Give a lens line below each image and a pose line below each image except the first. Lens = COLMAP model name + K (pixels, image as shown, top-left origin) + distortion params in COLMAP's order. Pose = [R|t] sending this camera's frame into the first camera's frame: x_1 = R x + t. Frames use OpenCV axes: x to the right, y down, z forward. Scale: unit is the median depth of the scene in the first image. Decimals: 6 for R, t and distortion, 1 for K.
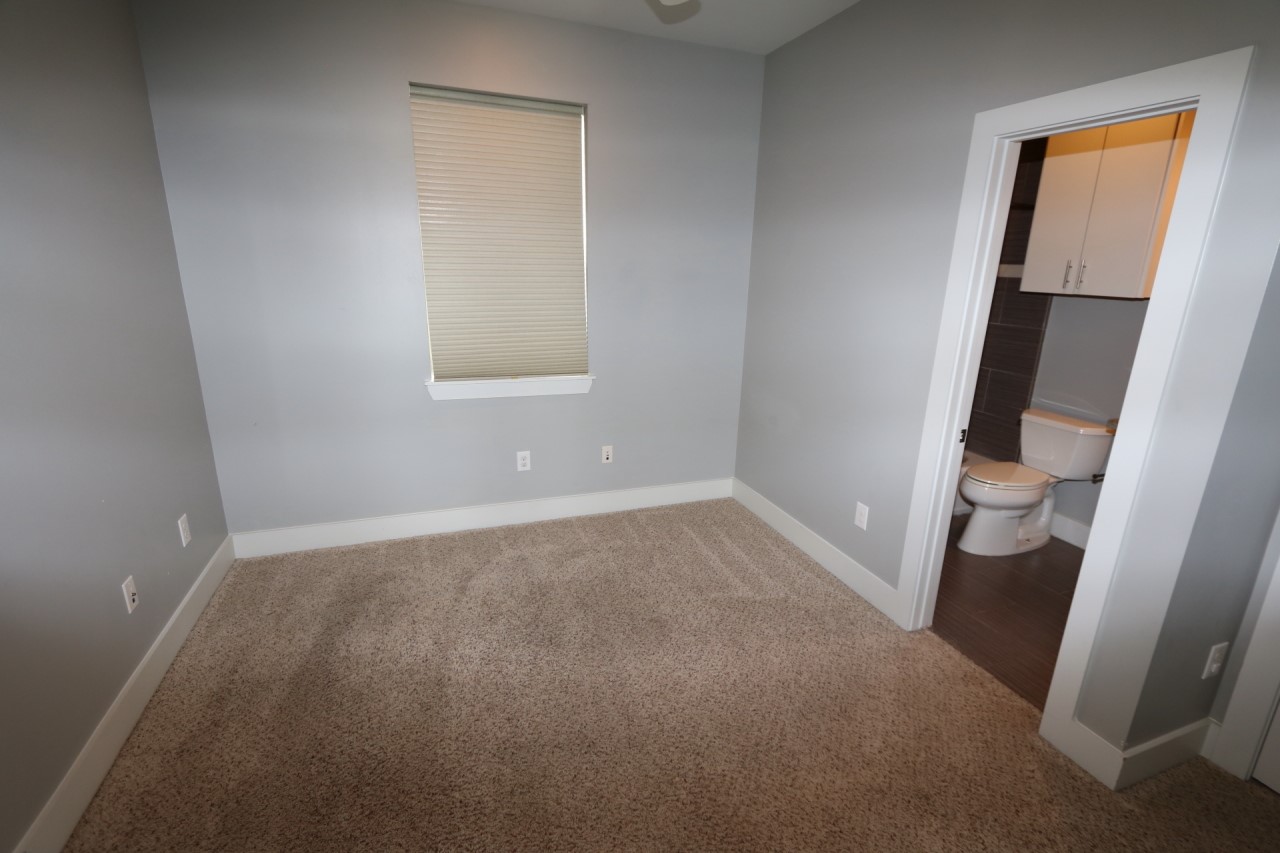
lens RADIAL K [[587.3, 0, 642.2], [0, 587.3, 429.7], [0, 0, 1]] dist [-0.028616, 0.000446]
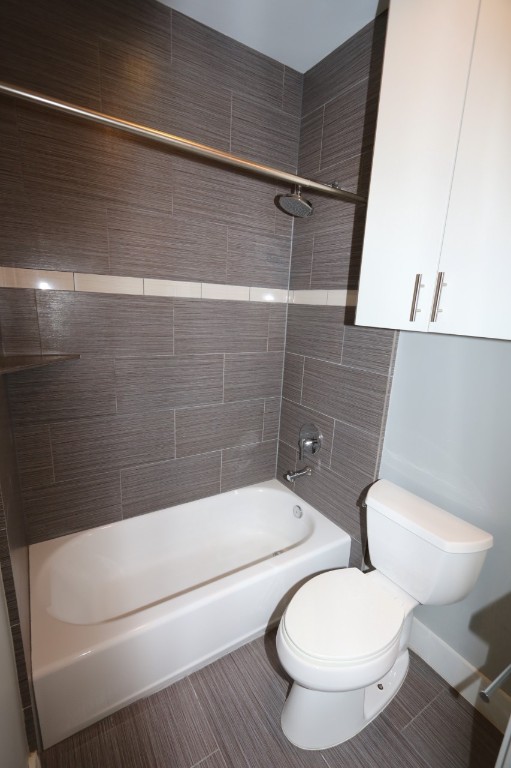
lens RADIAL K [[352.4, 0, 249.7], [0, 352.4, 377.5], [0, 0, 1]] dist [-0.028616, 0.000446]
pose [[0.979333, -0.010143, 0.201998, 0.431550], [0.023796, 0.997583, -0.065276, -0.147726], [-0.200847, 0.068733, 0.977208, 0.603577]]
